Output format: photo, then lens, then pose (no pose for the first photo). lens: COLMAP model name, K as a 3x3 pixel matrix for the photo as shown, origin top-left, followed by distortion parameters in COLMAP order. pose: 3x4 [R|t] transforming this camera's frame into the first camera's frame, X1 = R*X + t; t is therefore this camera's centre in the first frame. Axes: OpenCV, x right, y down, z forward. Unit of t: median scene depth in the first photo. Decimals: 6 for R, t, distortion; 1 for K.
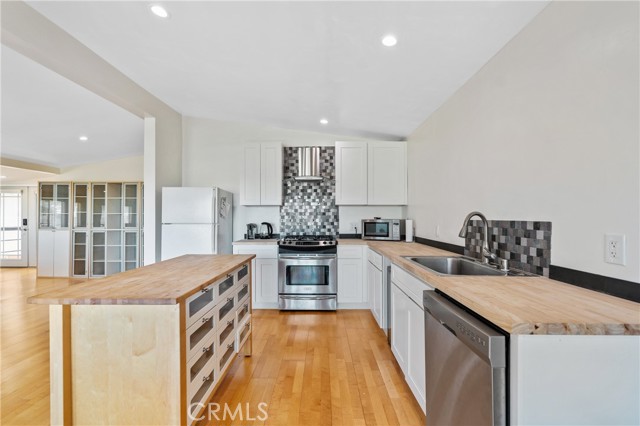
lens RADIAL K [[286.0, 0, 320.0], [0, 286.0, 213.0], [0, 0, 1]] dist [0.000271, 0.000626]
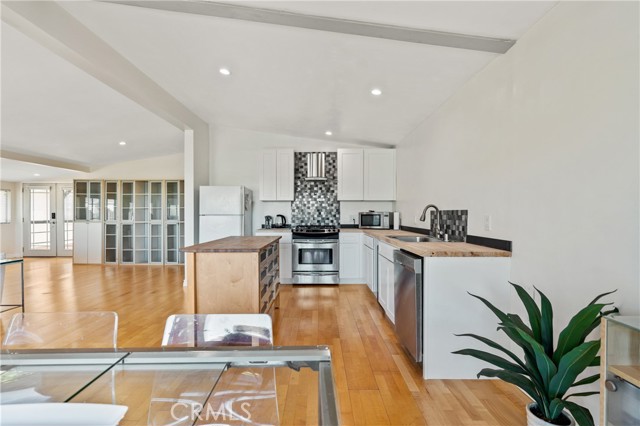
lens RADIAL K [[300.1, 0, 320.0], [0, 300.1, 213.0], [0, 0, 1]] dist [-0.000326, -0.000088]
pose [[0.999941, 0.001375, 0.010769, -0.033403], [-0.001498, 0.999933, 0.011467, 0.010528], [-0.010753, -0.011482, 0.999876, -0.273487]]
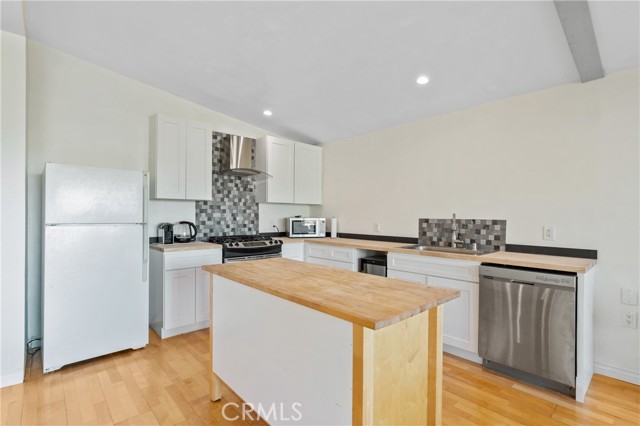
lens RADIAL K [[306.5, 0, 319.1], [0, 306.5, 201.4], [0, 0, 1]] dist [-0.000104, 0.000046]
pose [[0.742173, 0.034985, 0.669294, -0.477325], [-0.017292, 0.999304, -0.033060, -0.000909], [-0.669985, 0.012962, 0.742262, 0.121104]]
